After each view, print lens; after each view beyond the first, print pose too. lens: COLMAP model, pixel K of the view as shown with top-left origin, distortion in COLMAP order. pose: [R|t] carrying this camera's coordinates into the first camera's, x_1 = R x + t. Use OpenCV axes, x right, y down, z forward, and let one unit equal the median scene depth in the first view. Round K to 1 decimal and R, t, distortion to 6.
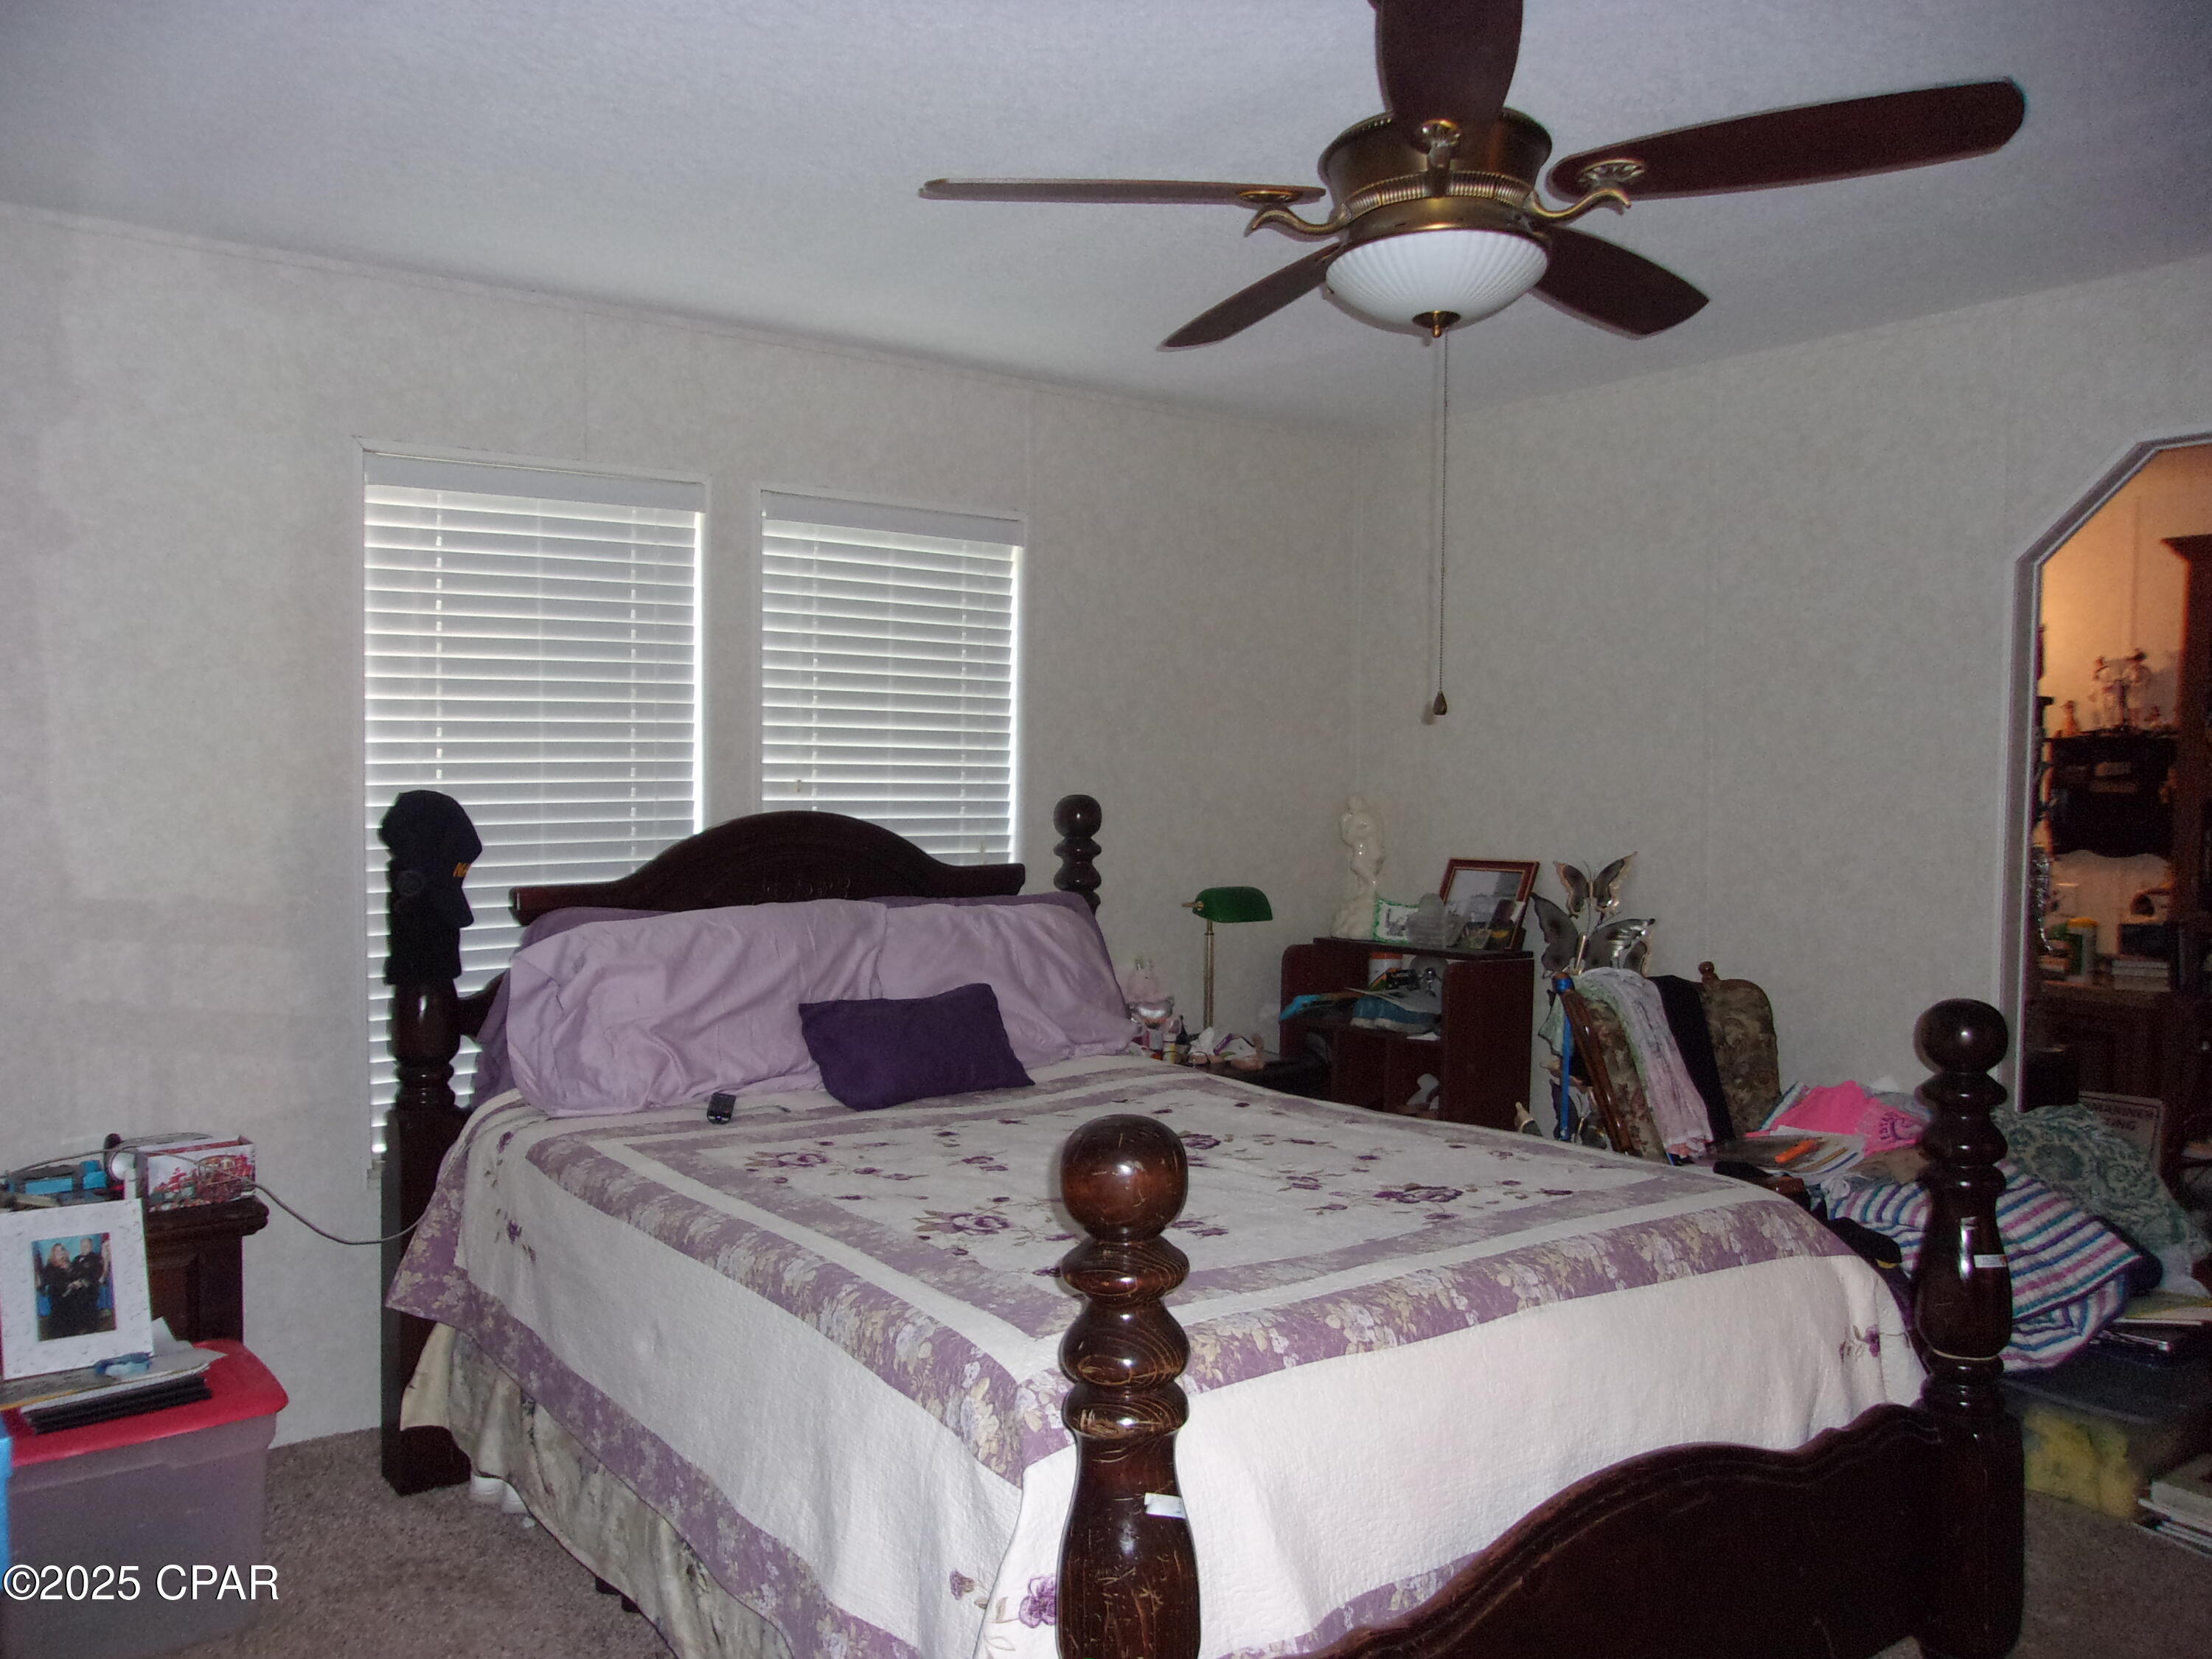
lens RADIAL K [[1743.4, 0, 1100.4], [0, 1743.4, 836.0], [0, 0, 1]] dist [-0.027722, 0.069279]
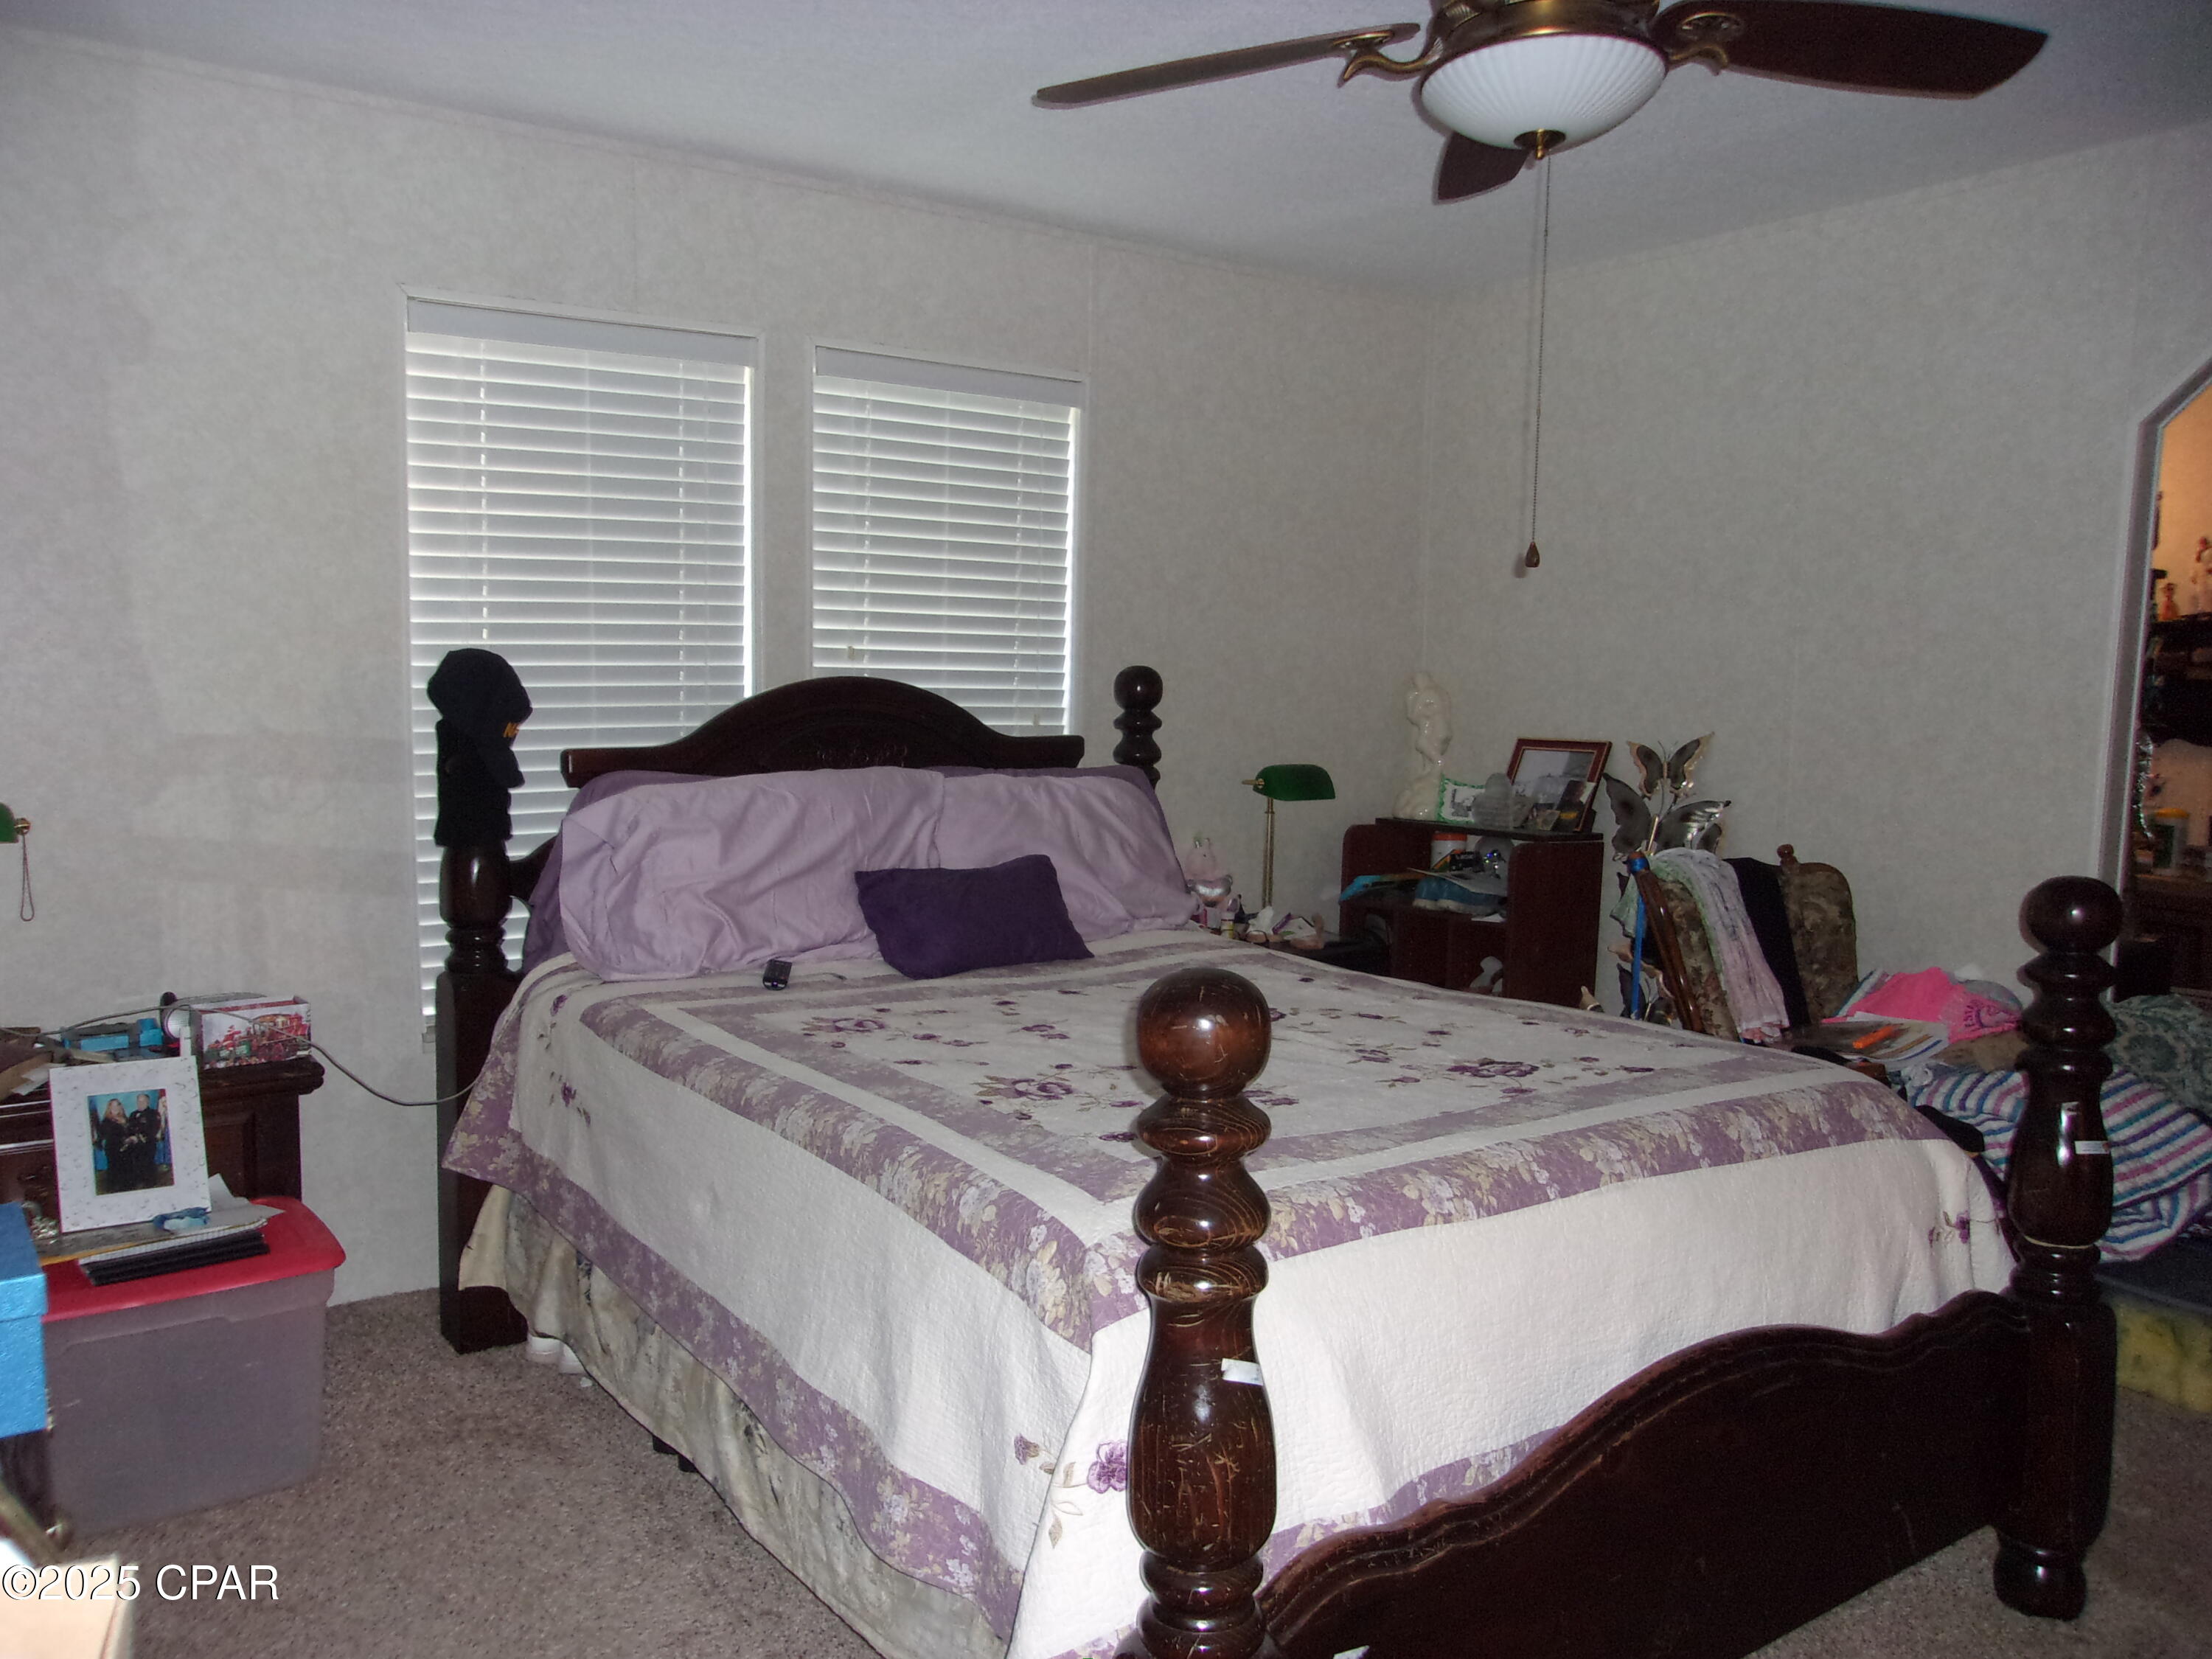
lens RADIAL K [[1723.7, 0, 1096.5], [0, 1723.7, 859.6], [0, 0, 1]] dist [-0.004180, 0.041177]
pose [[0.999572, 0.011904, -0.026731, -0.012701], [-0.009963, 0.997384, 0.071589, 0.021227], [0.027514, -0.071292, 0.997076, 0.041308]]
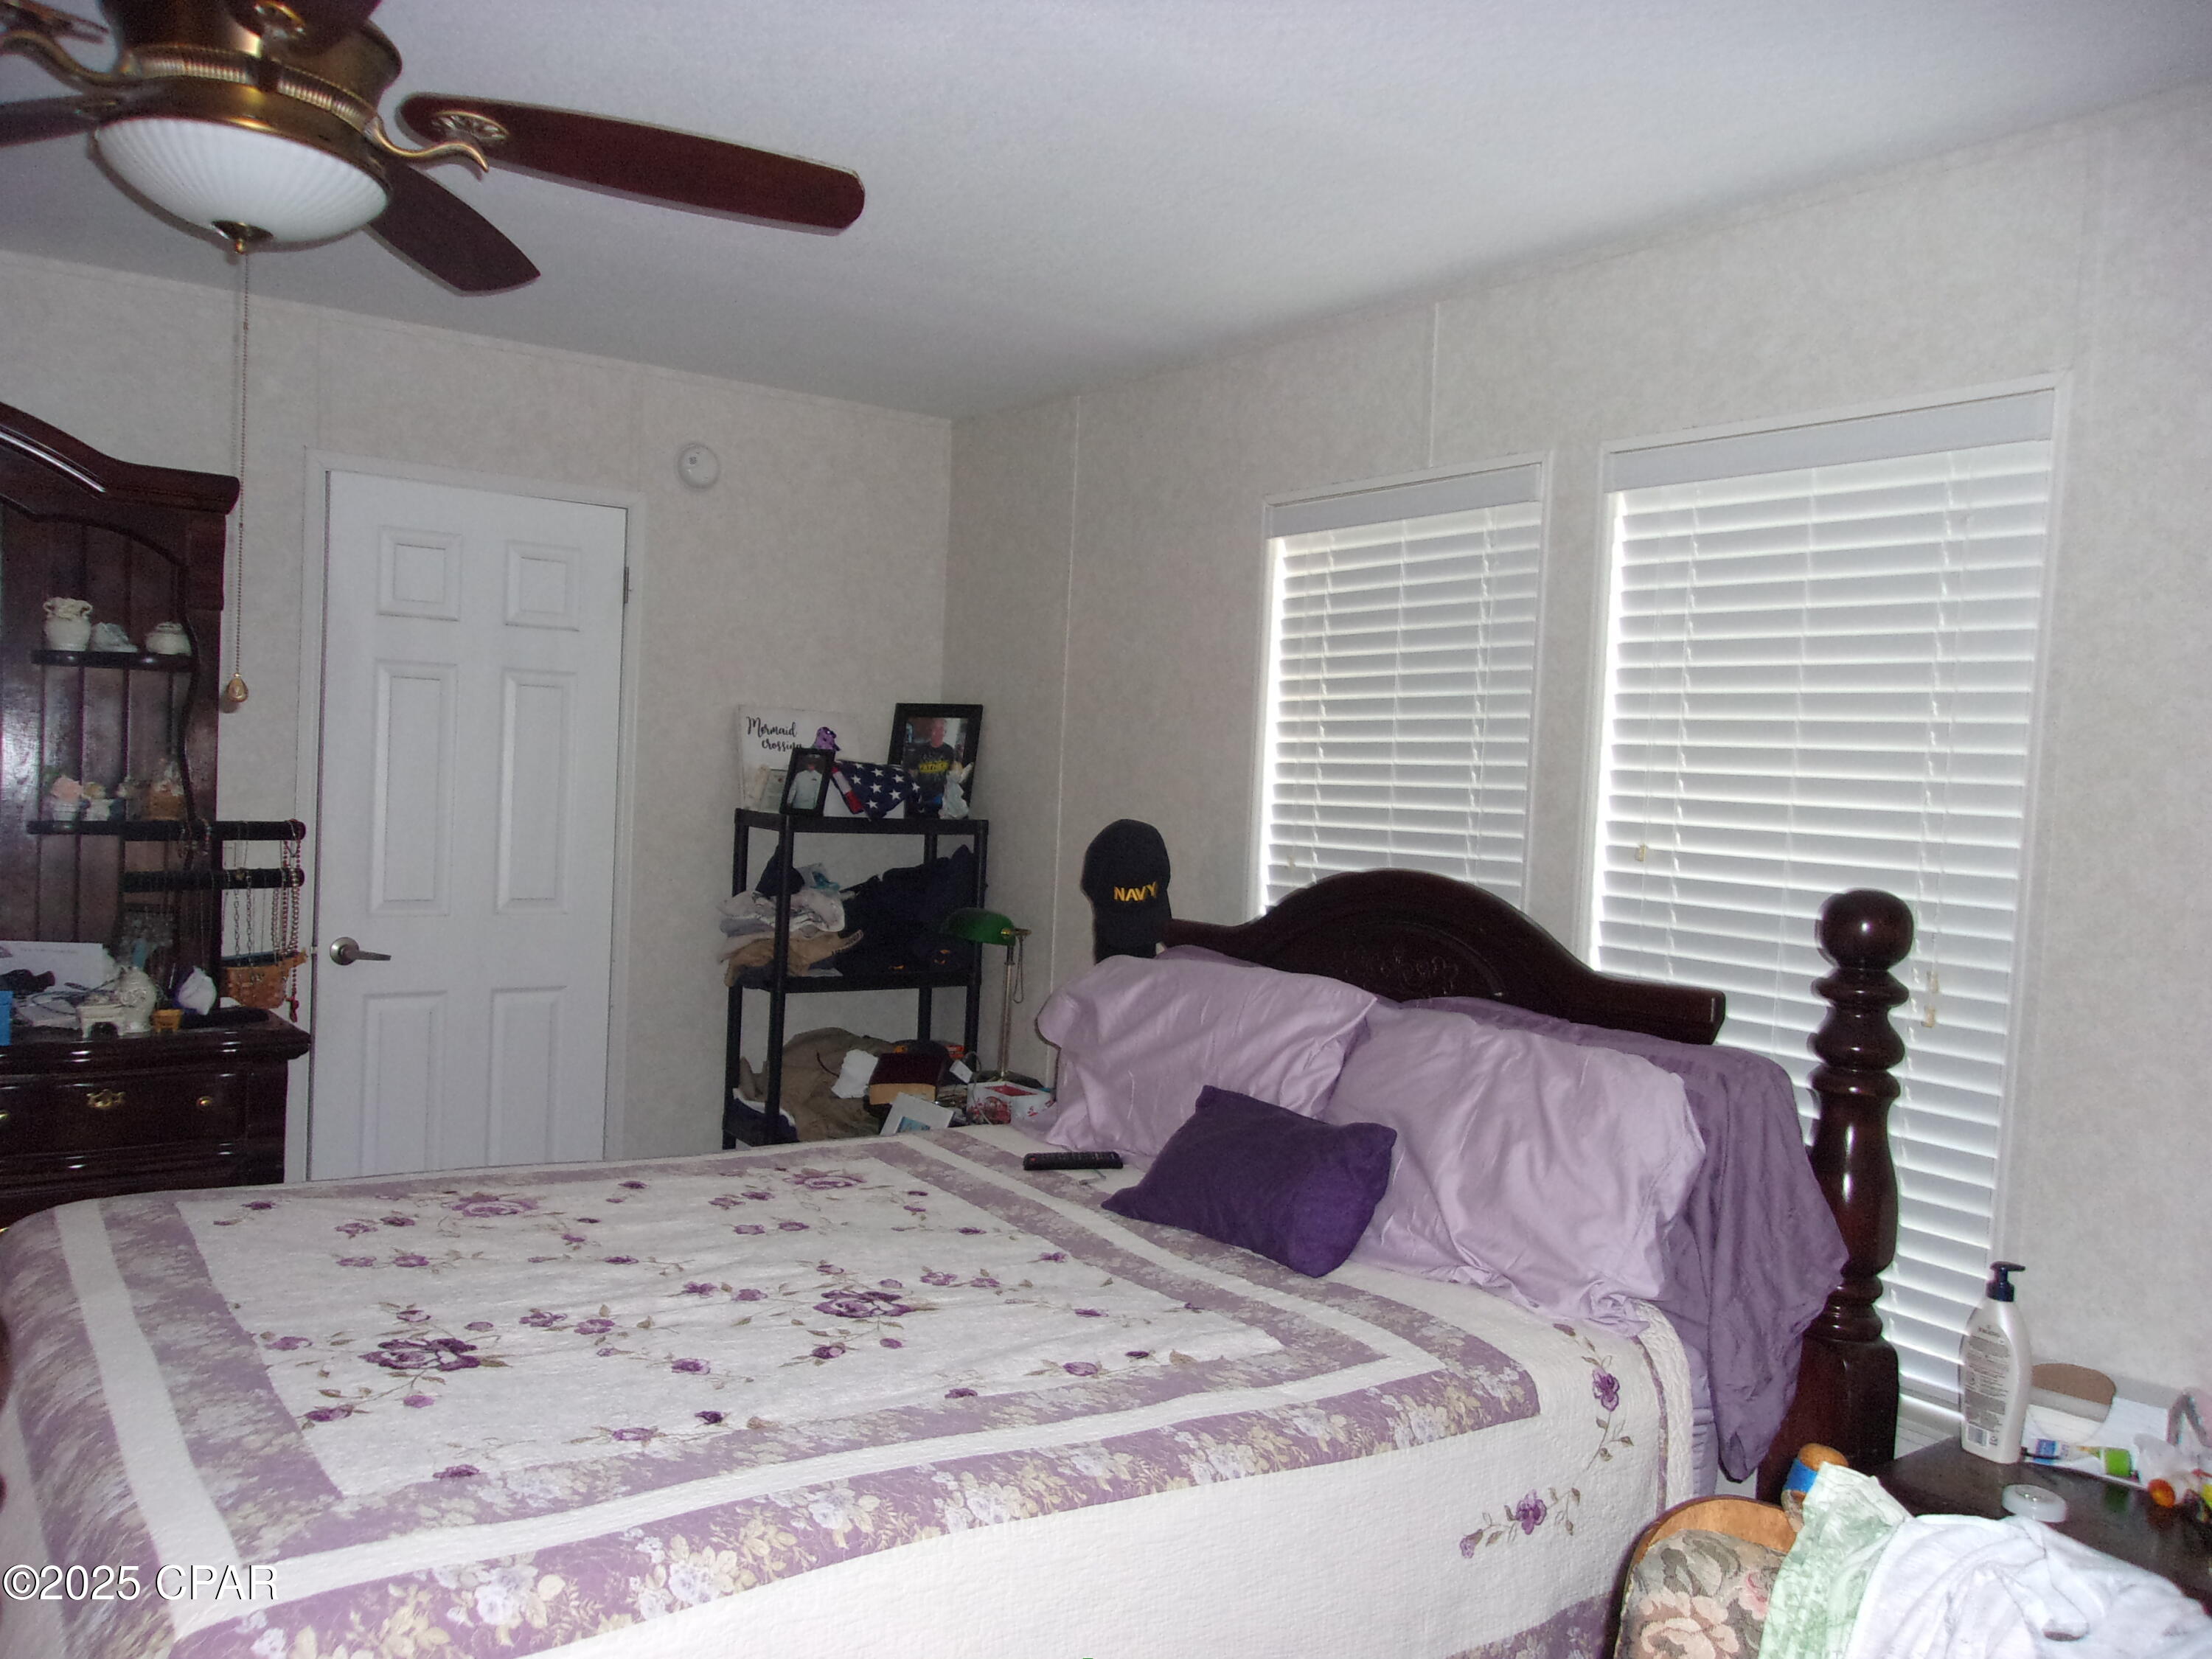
lens RADIAL K [[1767.9, 0, 1067.3], [0, 1767.9, 826.8], [0, 0, 1]] dist [-0.012680, 0.053111]
pose [[-0.029814, 0.018353, -0.999387, 0.793348], [-0.090929, 0.995636, 0.020997, -0.046948], [0.995411, 0.091499, -0.028015, 1.105932]]
